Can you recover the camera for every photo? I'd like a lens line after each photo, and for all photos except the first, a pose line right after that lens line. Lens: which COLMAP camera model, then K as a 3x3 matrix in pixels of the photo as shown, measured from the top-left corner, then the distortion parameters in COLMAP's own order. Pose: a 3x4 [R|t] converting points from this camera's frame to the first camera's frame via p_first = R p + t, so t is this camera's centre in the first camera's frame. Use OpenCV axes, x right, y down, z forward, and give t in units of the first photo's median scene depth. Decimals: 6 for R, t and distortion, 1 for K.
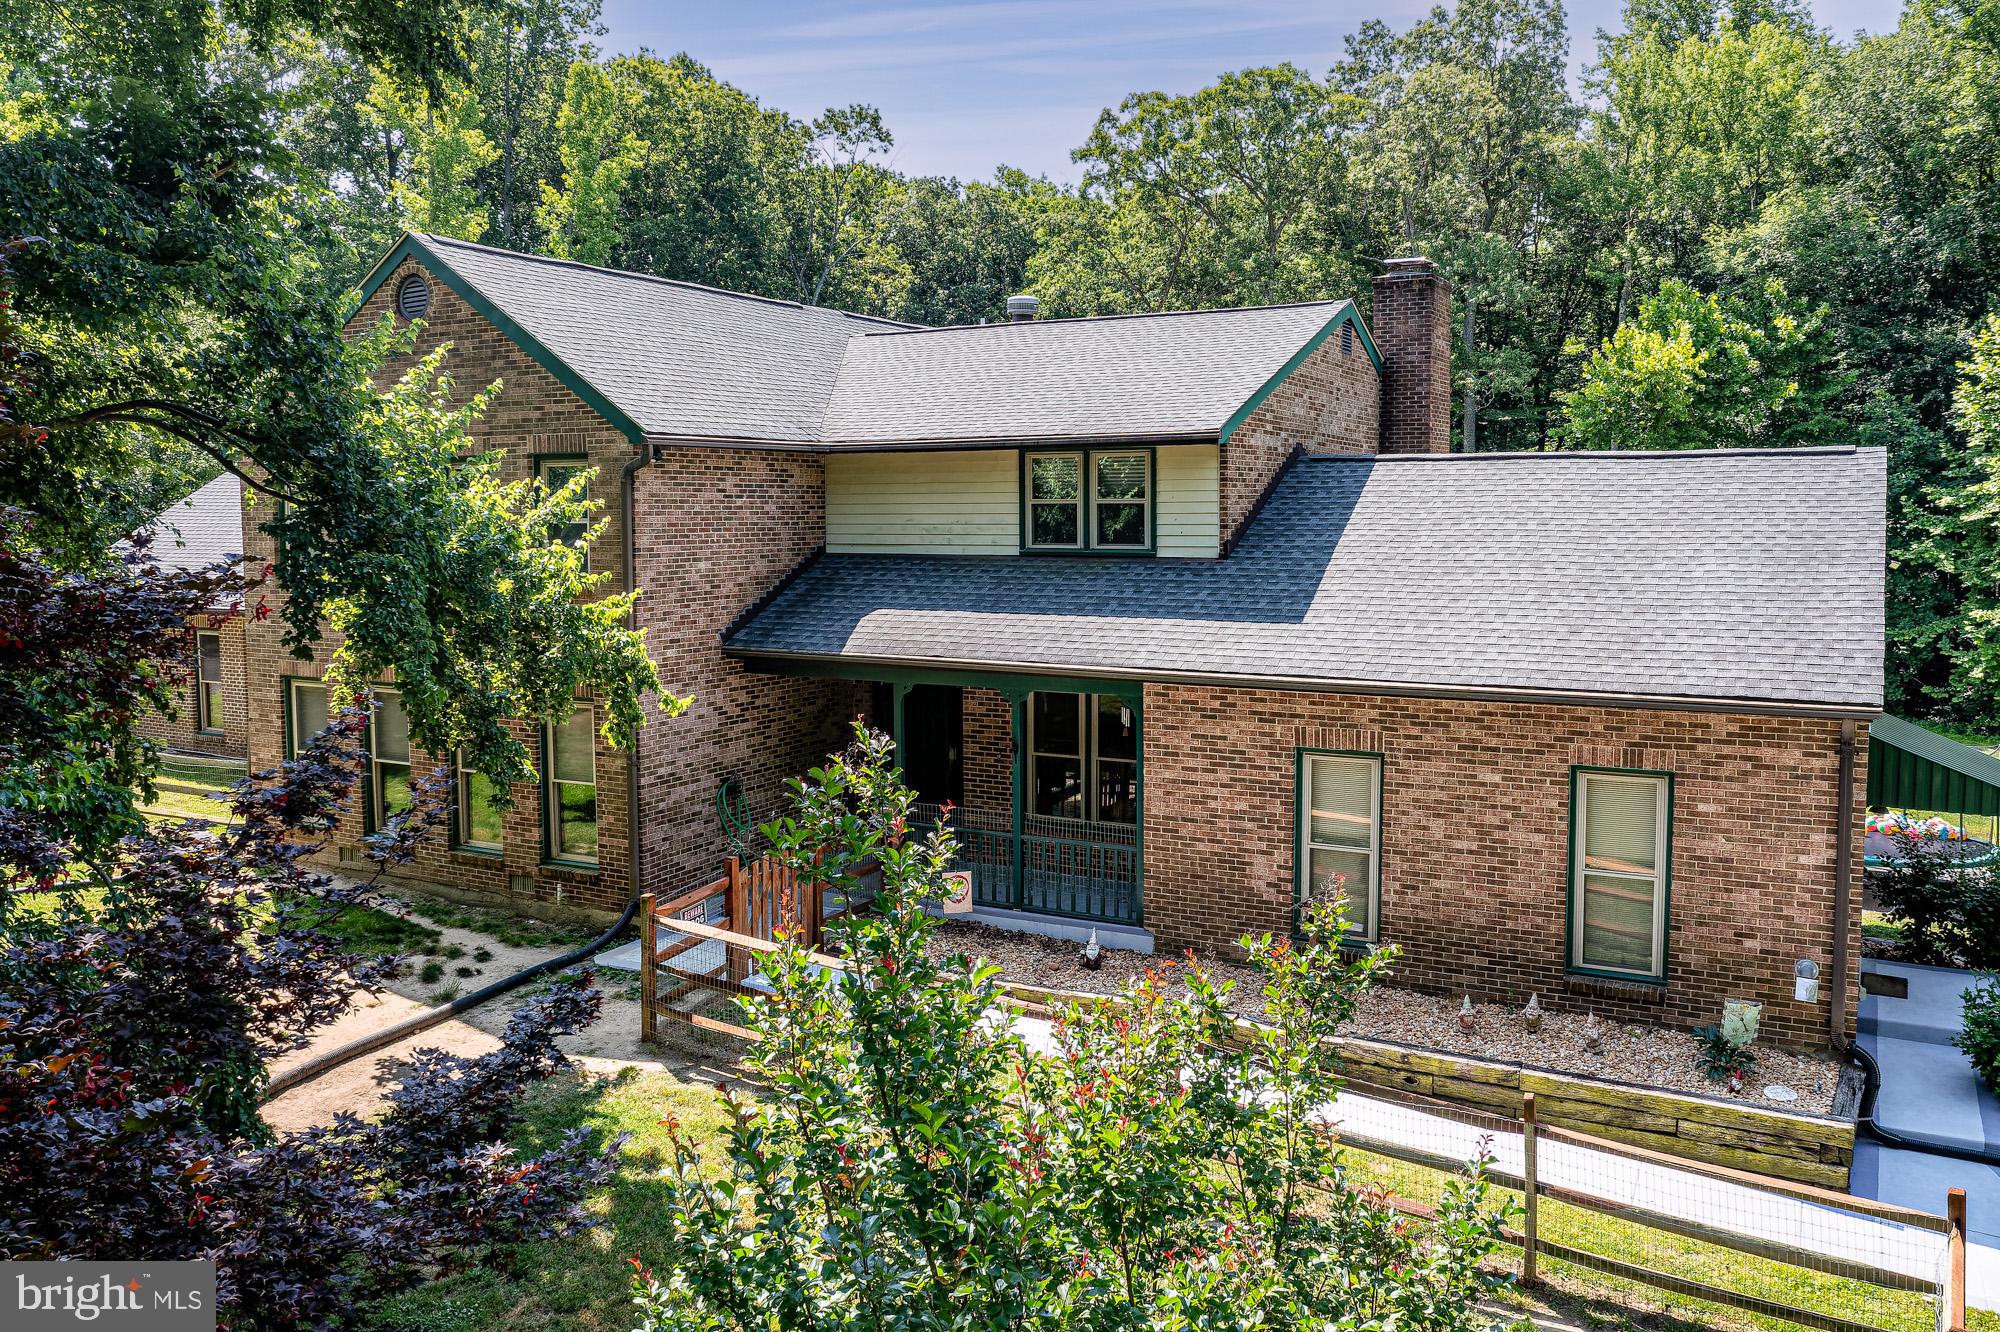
lens RADIAL K [[1489.6, 0, 1025.2], [0, 1489.6, 585.1], [0, 0, 1]] dist [-0.039272, -0.002755]
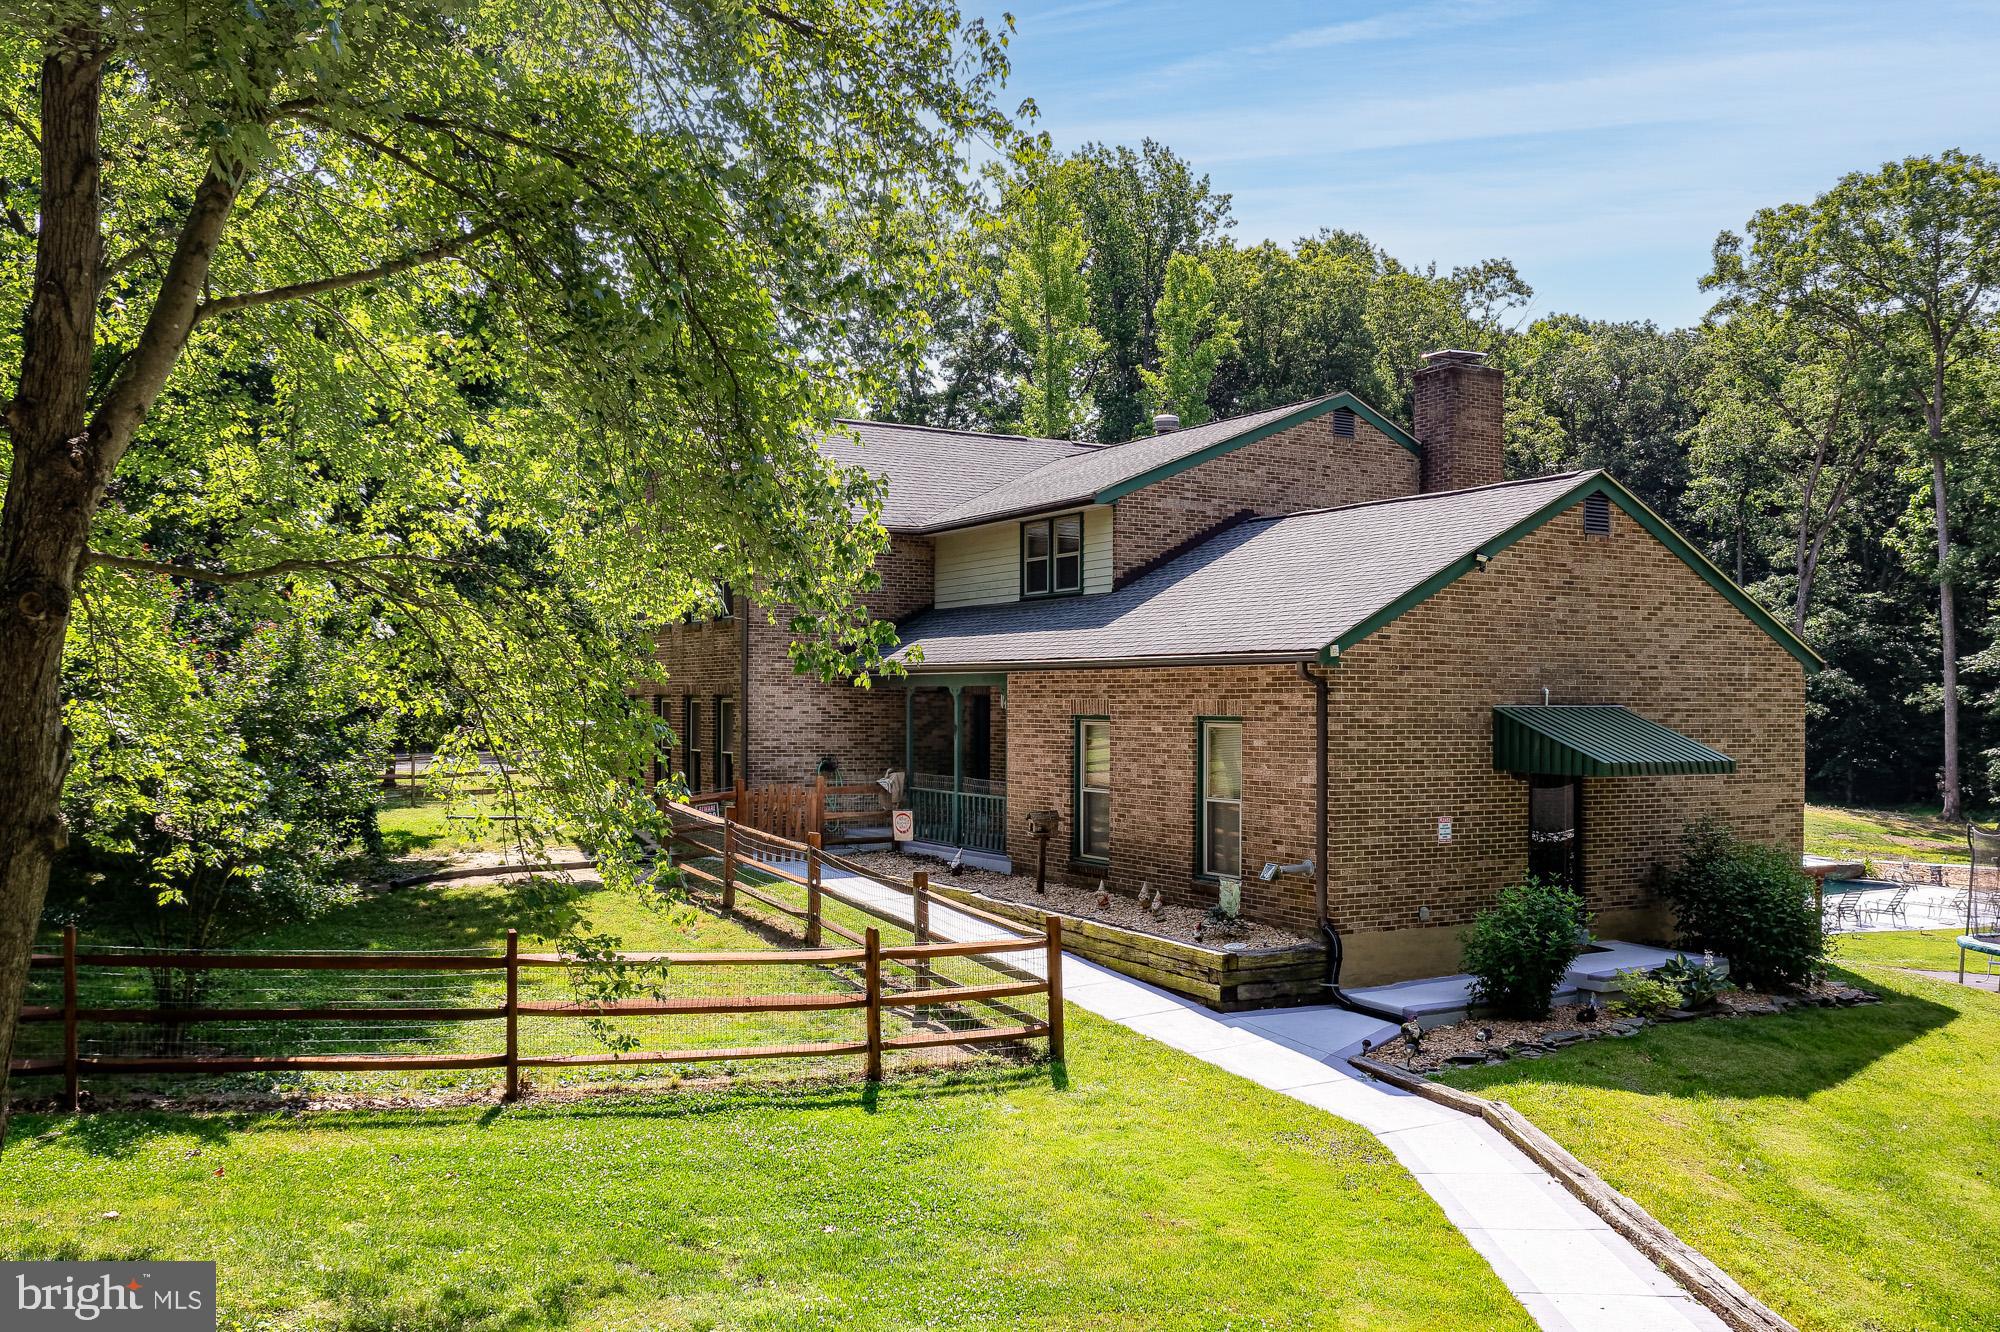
lens RADIAL K [[1583.7, 0, 997.9], [0, 1583.7, 671.8], [0, 0, 1]] dist [-0.033519, 0.000218]
pose [[0.855770, -0.002108, -0.517352, 0.756193], [-0.035595, 0.997382, -0.062943, 0.141429], [0.516130, 0.072280, 0.853455, -0.234055]]
